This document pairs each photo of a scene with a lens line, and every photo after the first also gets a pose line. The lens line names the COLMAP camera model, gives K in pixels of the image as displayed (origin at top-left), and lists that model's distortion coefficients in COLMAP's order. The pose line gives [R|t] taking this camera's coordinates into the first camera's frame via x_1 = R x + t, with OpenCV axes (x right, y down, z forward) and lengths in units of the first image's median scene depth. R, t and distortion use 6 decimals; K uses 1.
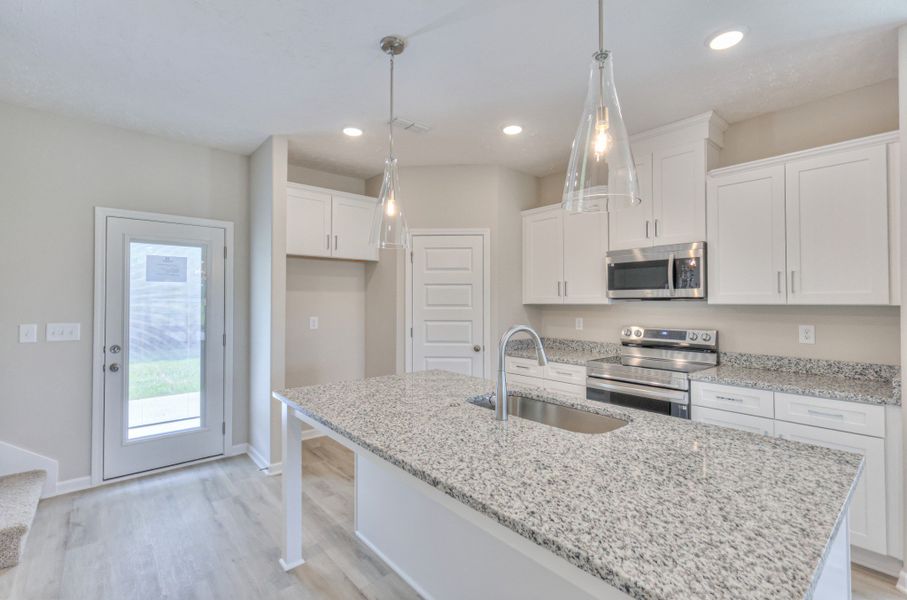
lens RADIAL K [[408.5, 0, 466.2], [0, 408.5, 298.7], [0, 0, 1]] dist [0.005069, 0.000555]
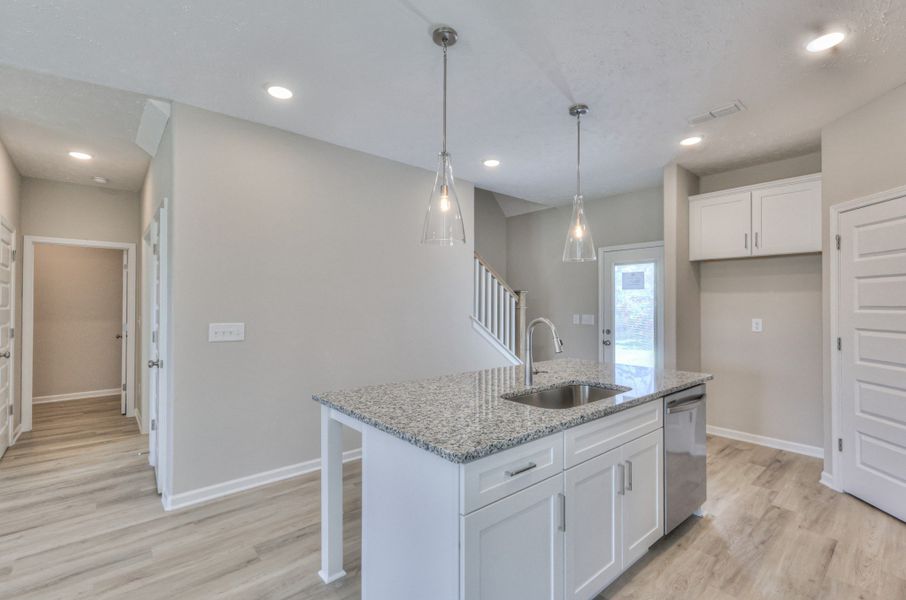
lens RADIAL K [[408.0, 0, 457.5], [0, 408.0, 299.6], [0, 0, 1]] dist [0.005069, 0.000555]
pose [[-0.009468, -0.012797, -0.999873, 0.763798], [0.005879, 0.999900, -0.012853, 0.010130], [0.999938, -0.006000, -0.009392, 0.398781]]
